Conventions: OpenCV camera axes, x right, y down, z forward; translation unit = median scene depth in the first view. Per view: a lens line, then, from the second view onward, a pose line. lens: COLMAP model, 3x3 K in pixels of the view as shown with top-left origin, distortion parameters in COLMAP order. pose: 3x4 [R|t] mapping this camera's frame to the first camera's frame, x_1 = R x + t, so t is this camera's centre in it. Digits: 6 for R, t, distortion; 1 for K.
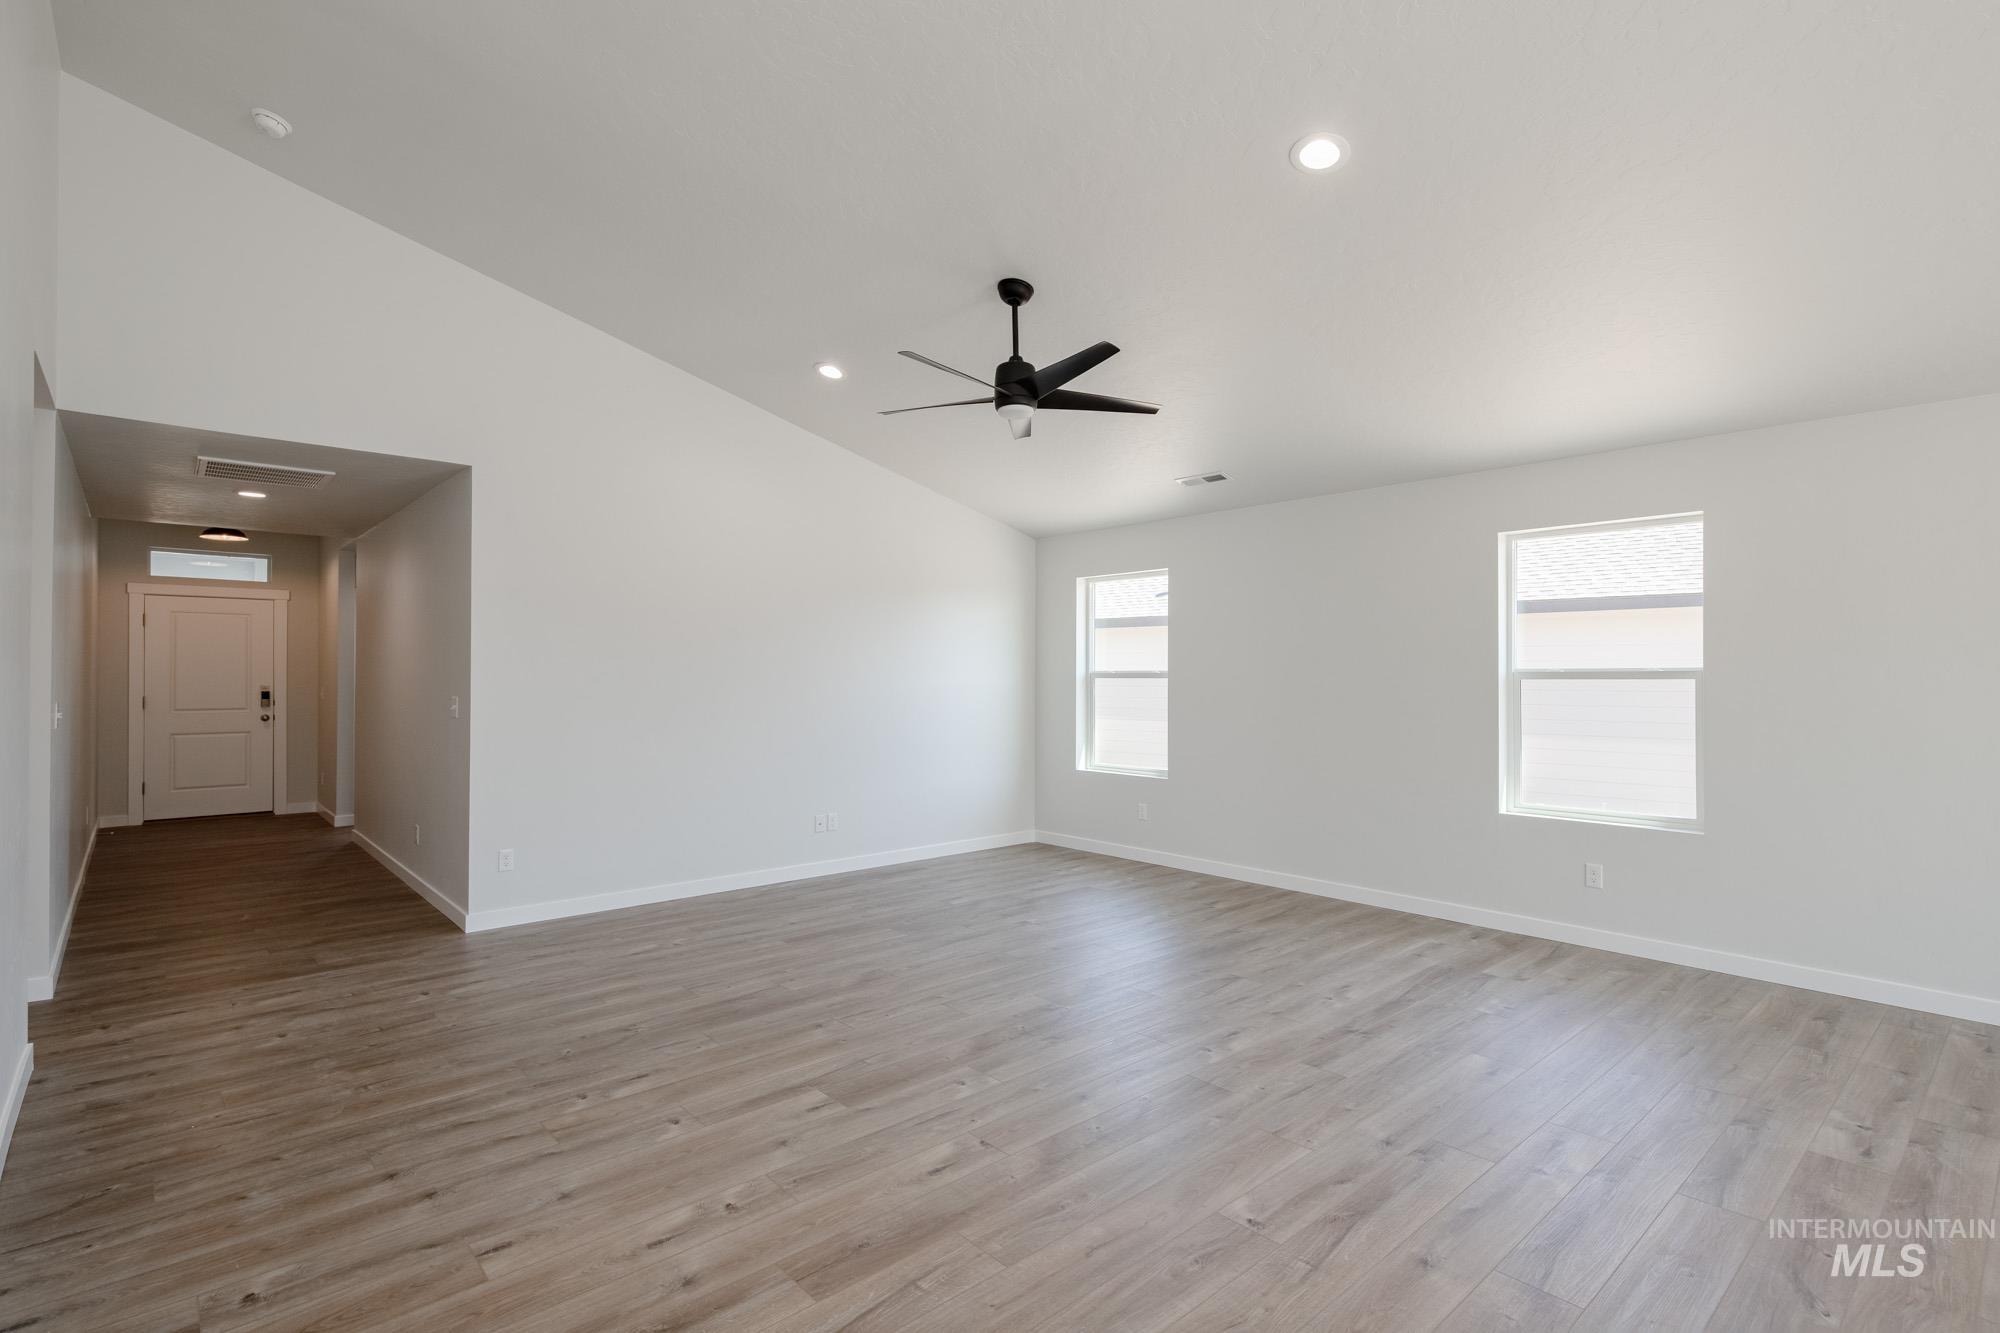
lens RADIAL K [[959.4, 0, 1000.0], [0, 959.4, 666.5], [0, 0, 1]] dist [0.005674, -0.000150]
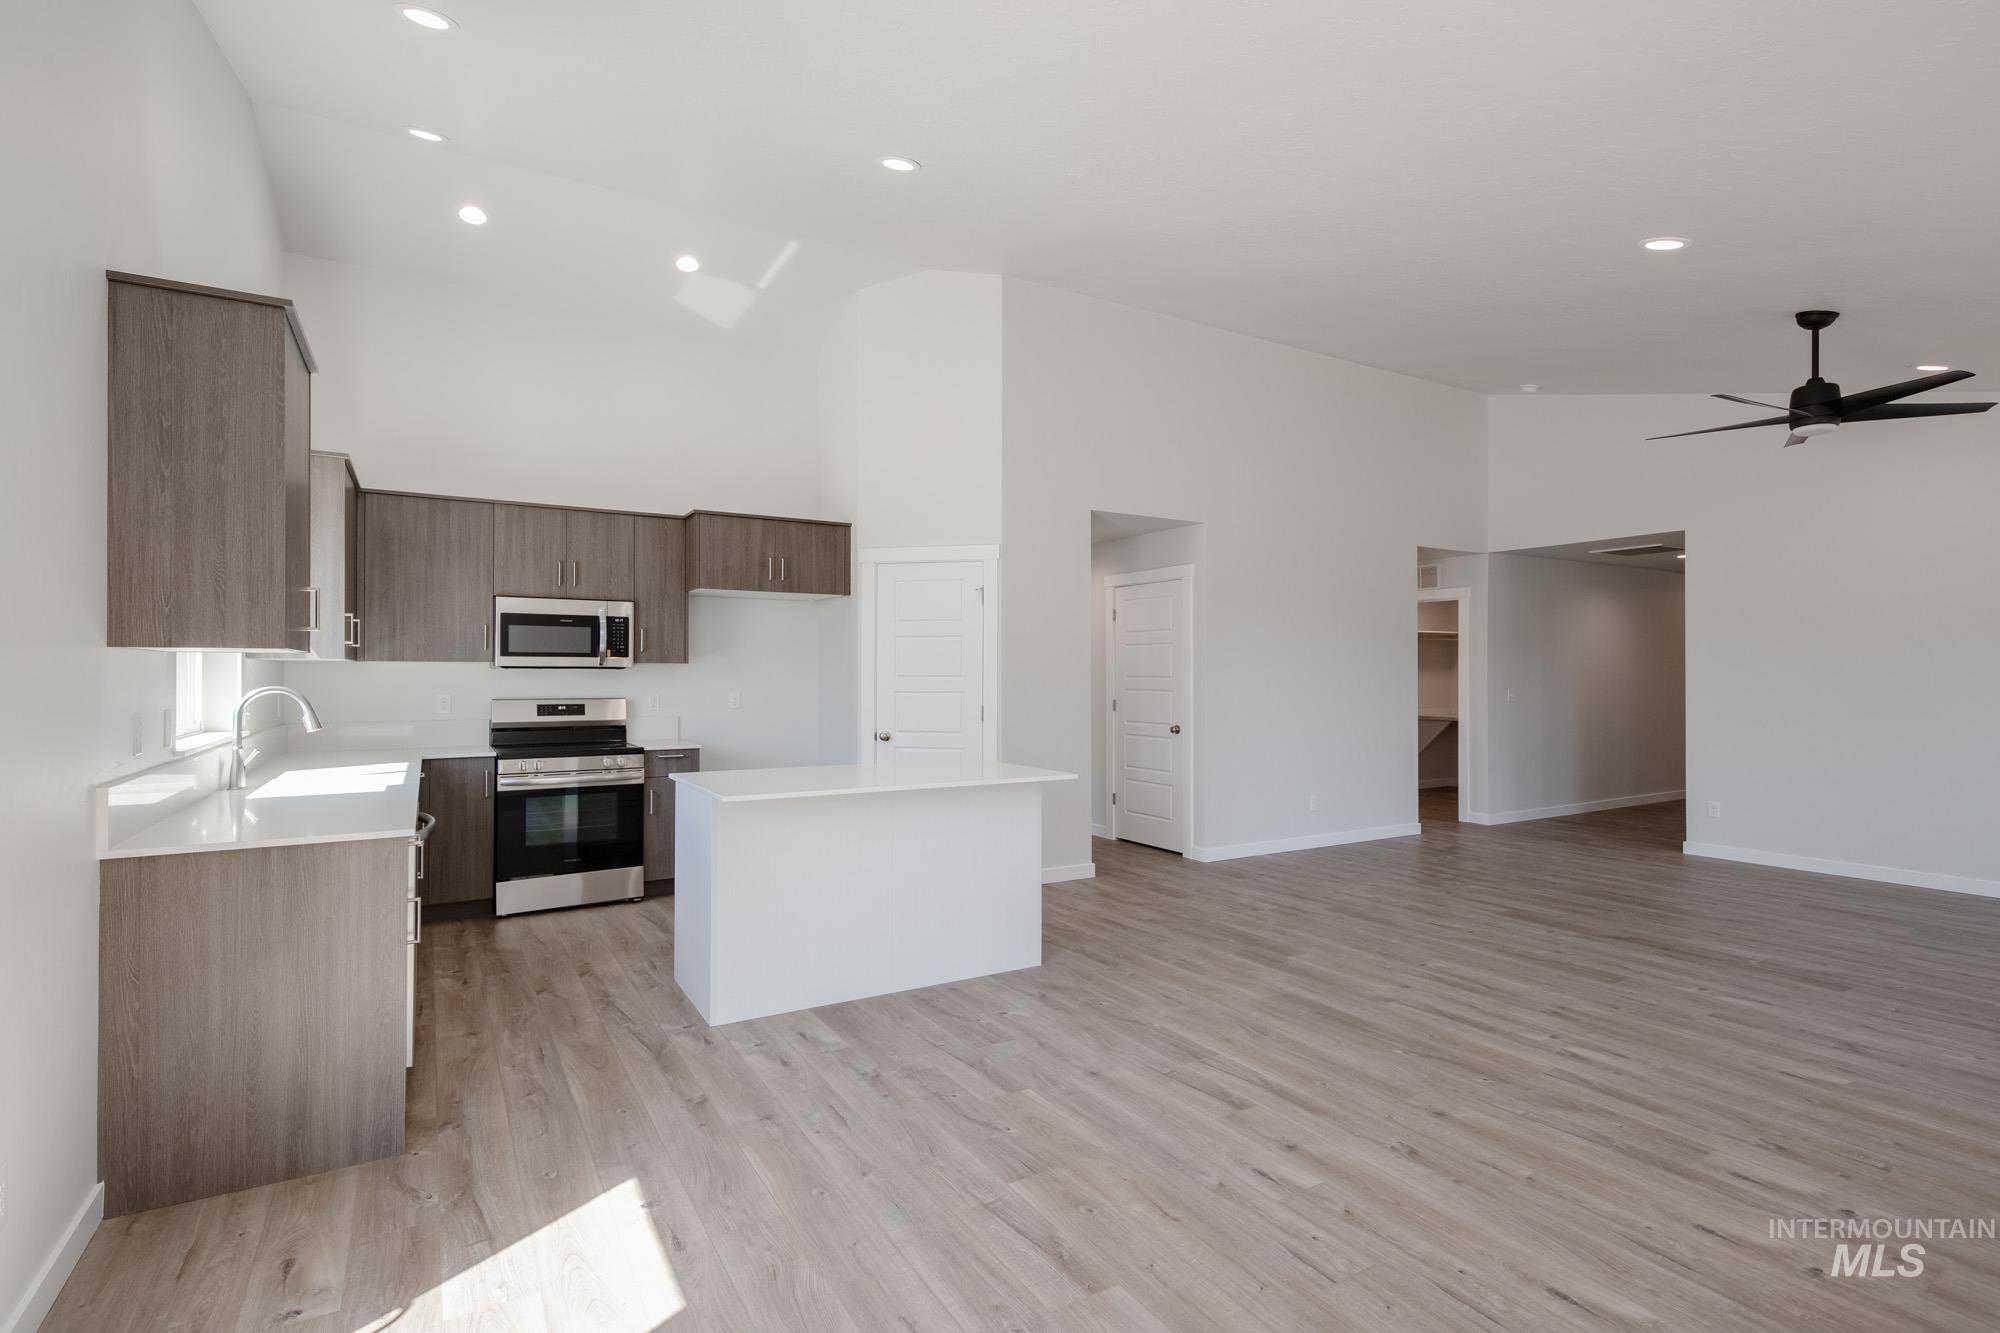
lens RADIAL K [[945.1, 0, 992.9], [0, 945.1, 666.0], [0, 0, 1]] dist [0.016539, -0.007430]
pose [[-0.188479, -0.011496, -0.982010, 1.148434], [0.009715, 0.999861, -0.013570, 0.003964], [0.982029, -0.012098, -0.188341, 0.267160]]
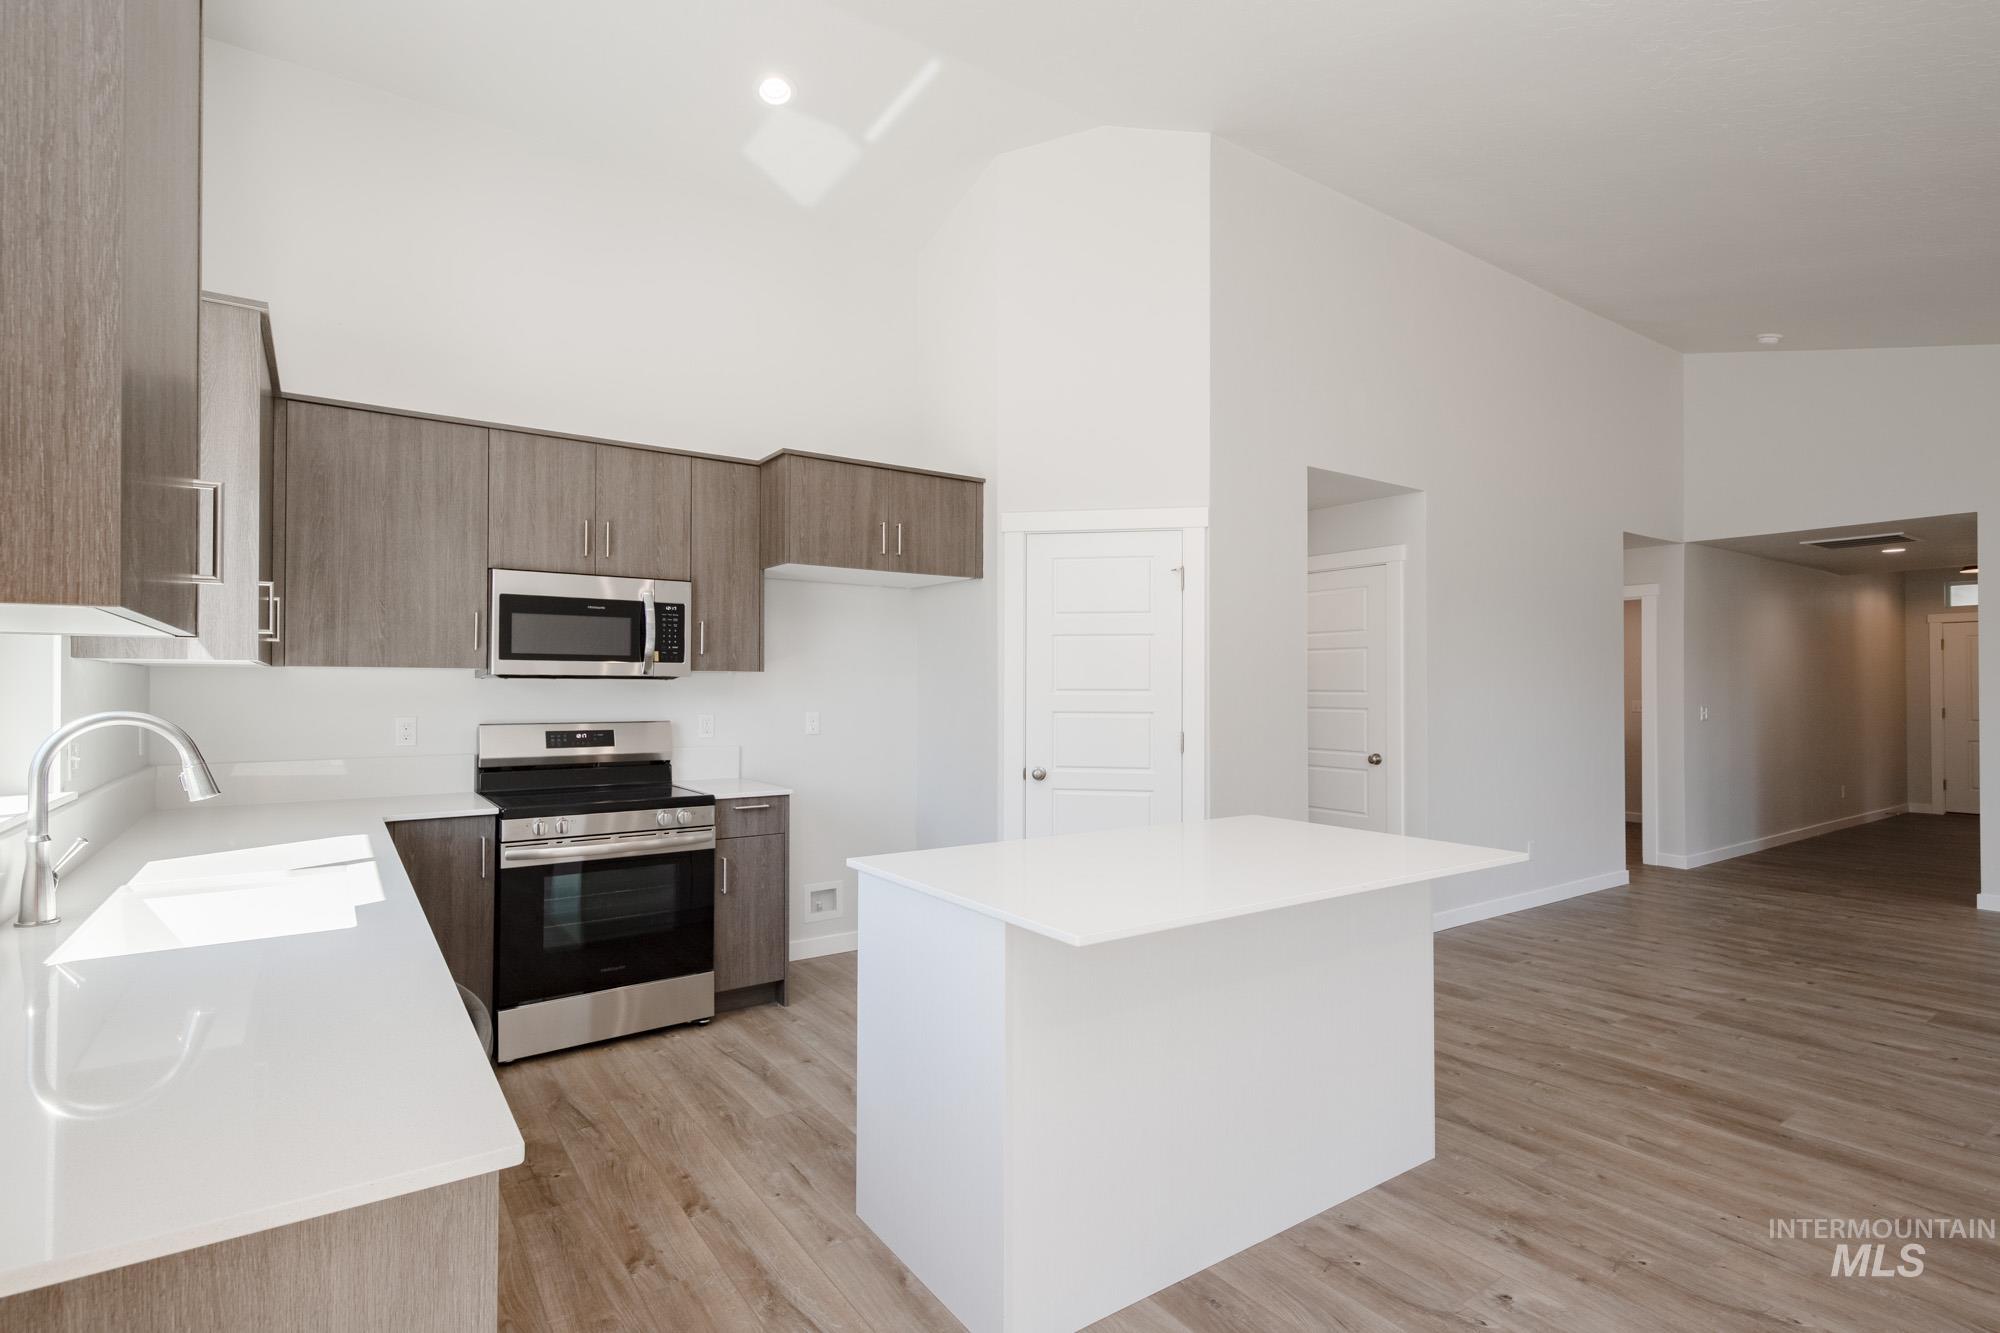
lens RADIAL K [[957.7, 0, 993.0], [0, 957.7, 675.7], [0, 0, 1]] dist [0.006516, -0.000672]
pose [[-0.117581, -0.014899, -0.992952, 0.835243], [0.009051, 0.999830, -0.016074, -0.000789], [0.993022, -0.010877, -0.117426, -0.065103]]
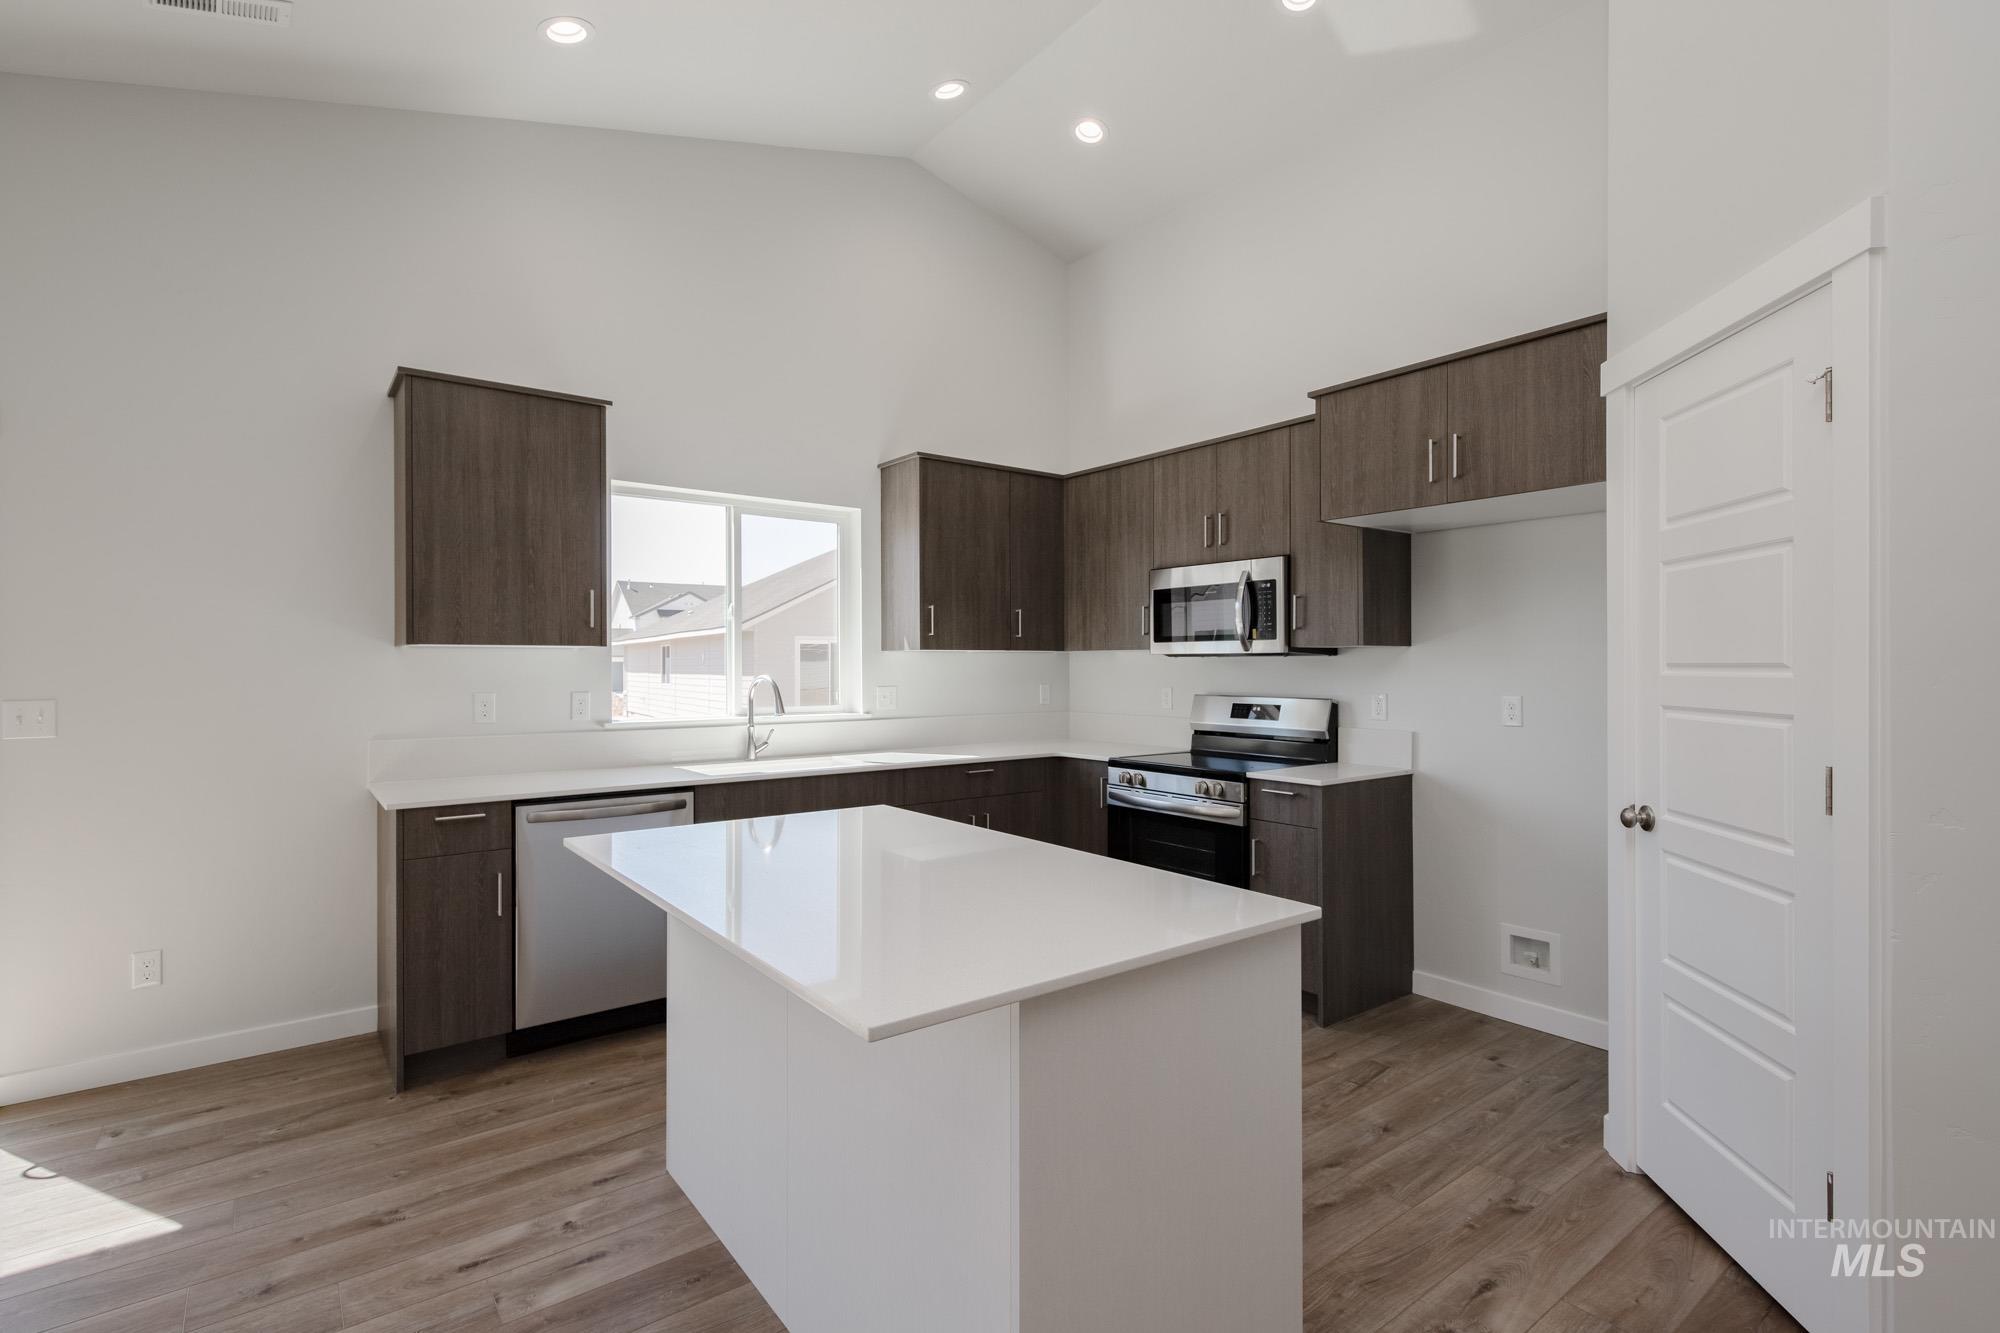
lens RADIAL K [[945.1, 0, 992.9], [0, 945.1, 666.0], [0, 0, 1]] dist [0.016539, -0.007430]
pose [[-0.997186, -0.000286, 0.074963, 0.189846], [-0.001140, 0.999935, -0.011354, 0.005079], [-0.074955, -0.011407, -0.997122, 0.422217]]
